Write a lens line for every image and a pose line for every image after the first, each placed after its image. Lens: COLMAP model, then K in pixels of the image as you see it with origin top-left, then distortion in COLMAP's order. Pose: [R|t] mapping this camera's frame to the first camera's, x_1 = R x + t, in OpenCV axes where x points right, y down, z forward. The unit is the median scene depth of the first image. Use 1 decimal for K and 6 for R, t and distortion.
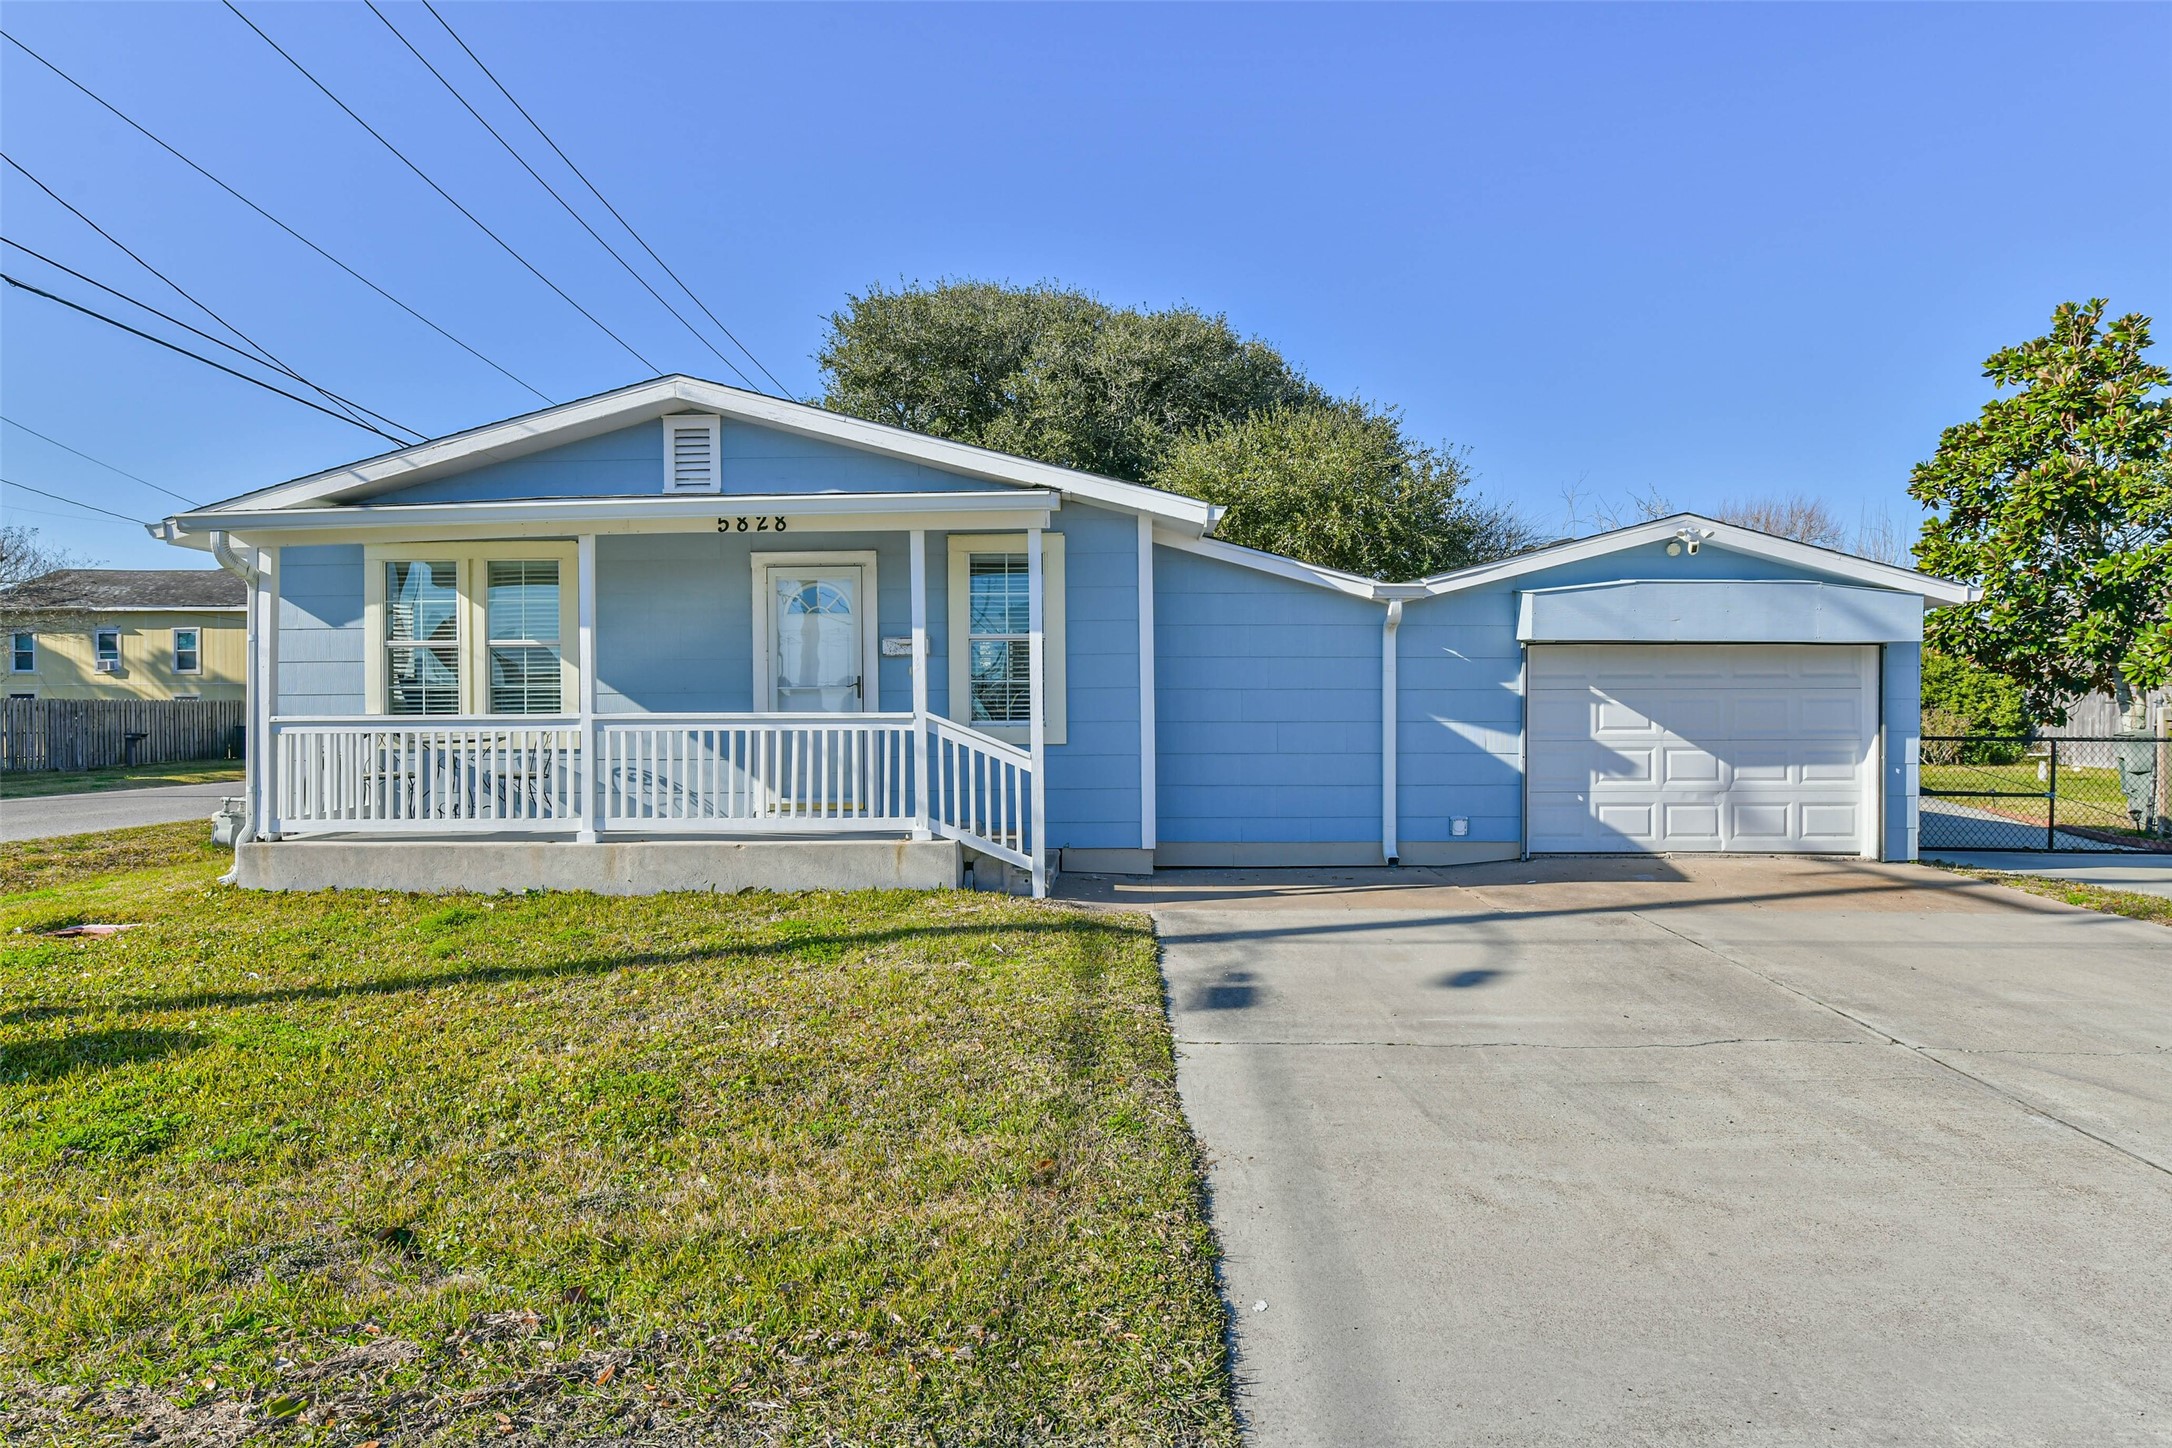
lens RADIAL K [[1249.5, 0, 1082.9], [0, 1249.5, 727.3], [0, 0, 1]] dist [-0.003982, -0.000275]
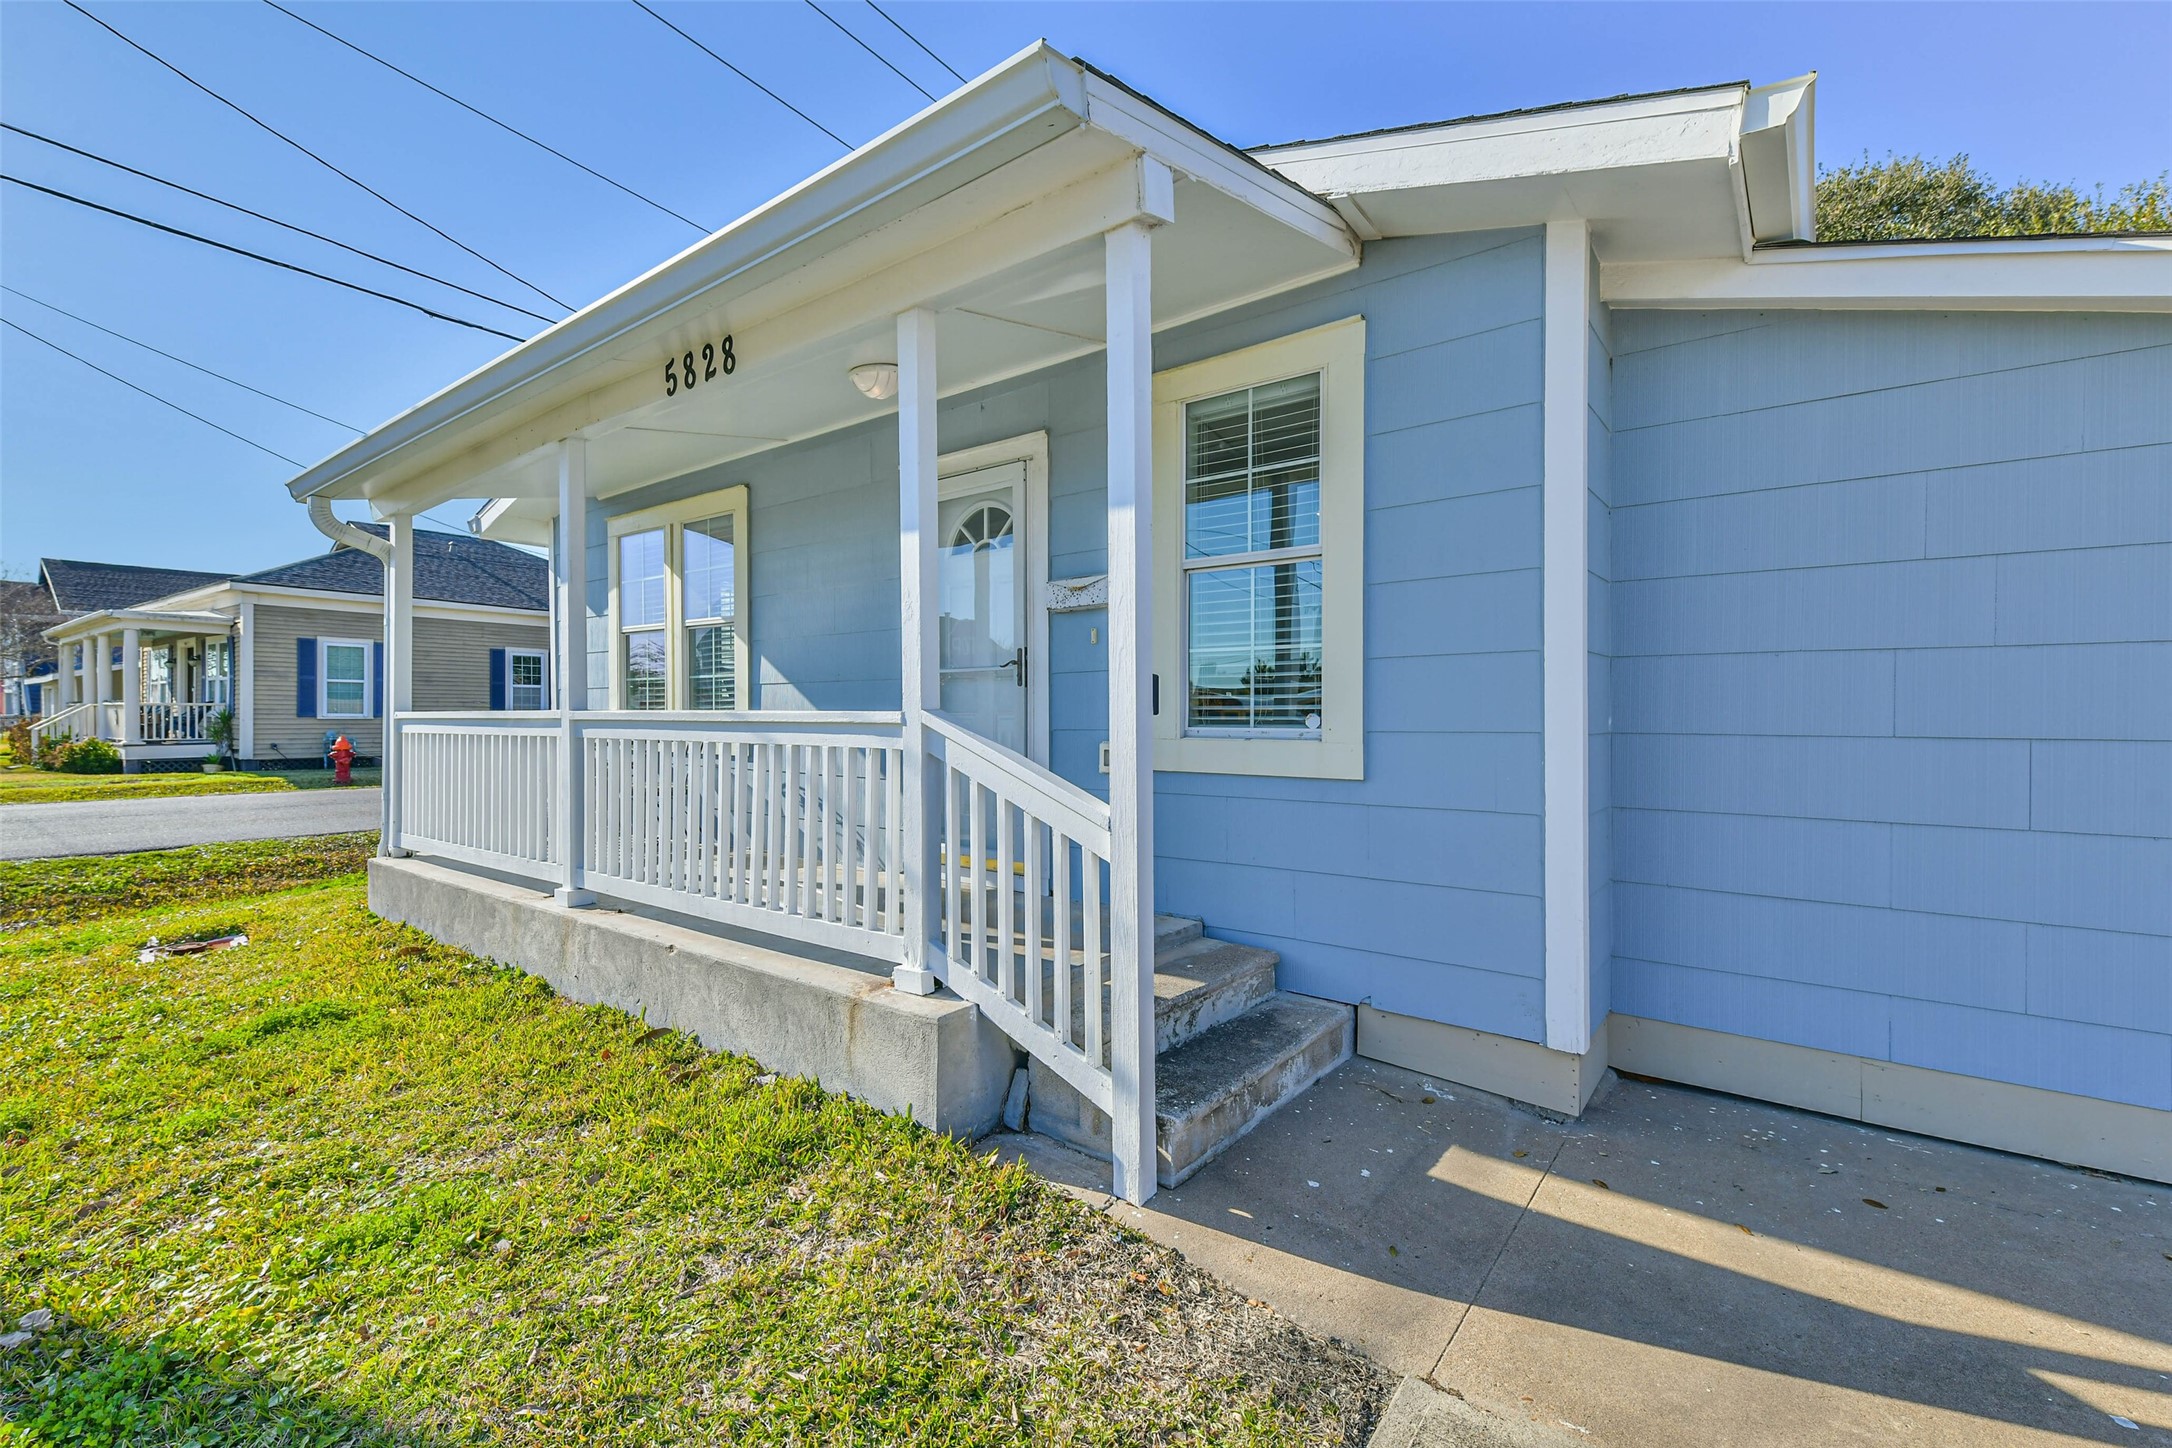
lens RADIAL K [[950.8, 0, 1091.2], [0, 950.8, 722.0], [0, 0, 1]] dist [0.014247, 0.000093]
pose [[0.796209, 0.011007, -0.604922, 0.131627], [-0.004856, 0.999919, 0.011803, -0.012091], [0.605002, -0.006460, 0.796197, 0.760107]]
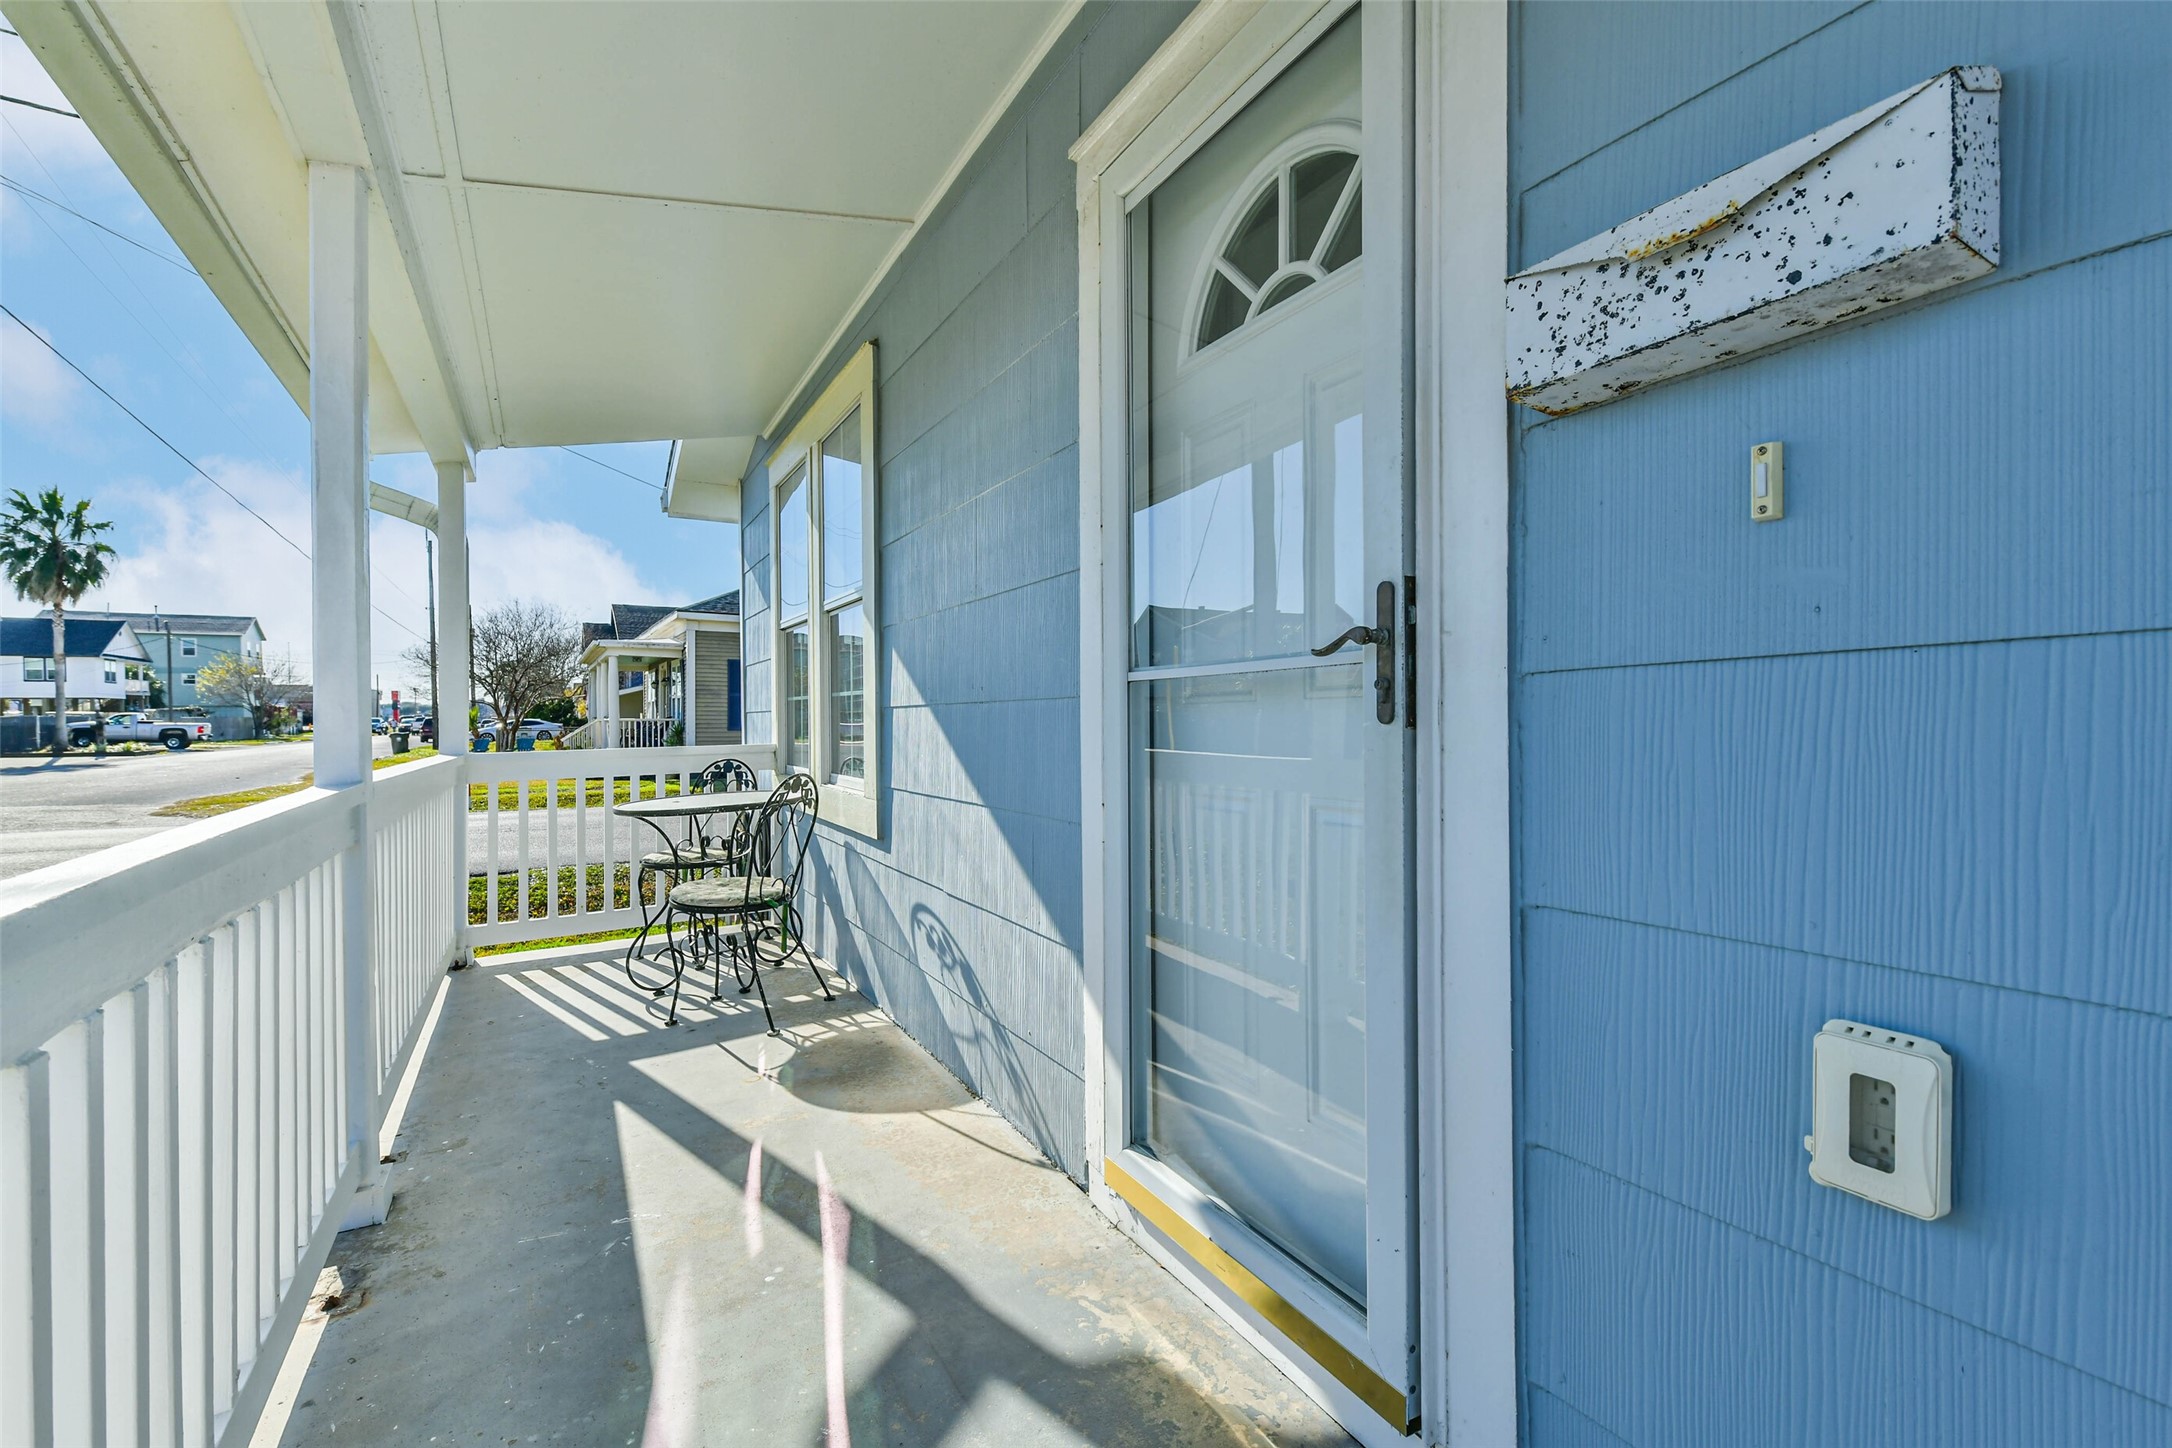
lens RADIAL K [[950.8, 0, 1088.2], [0, 950.8, 727.6], [0, 0, 1]] dist [0.014247, 0.000093]
pose [[0.495171, 0.009866, -0.868739, -0.109590], [0.003040, 0.999910, 0.013089, -0.026364], [0.868790, -0.009122, 0.495097, 1.037691]]
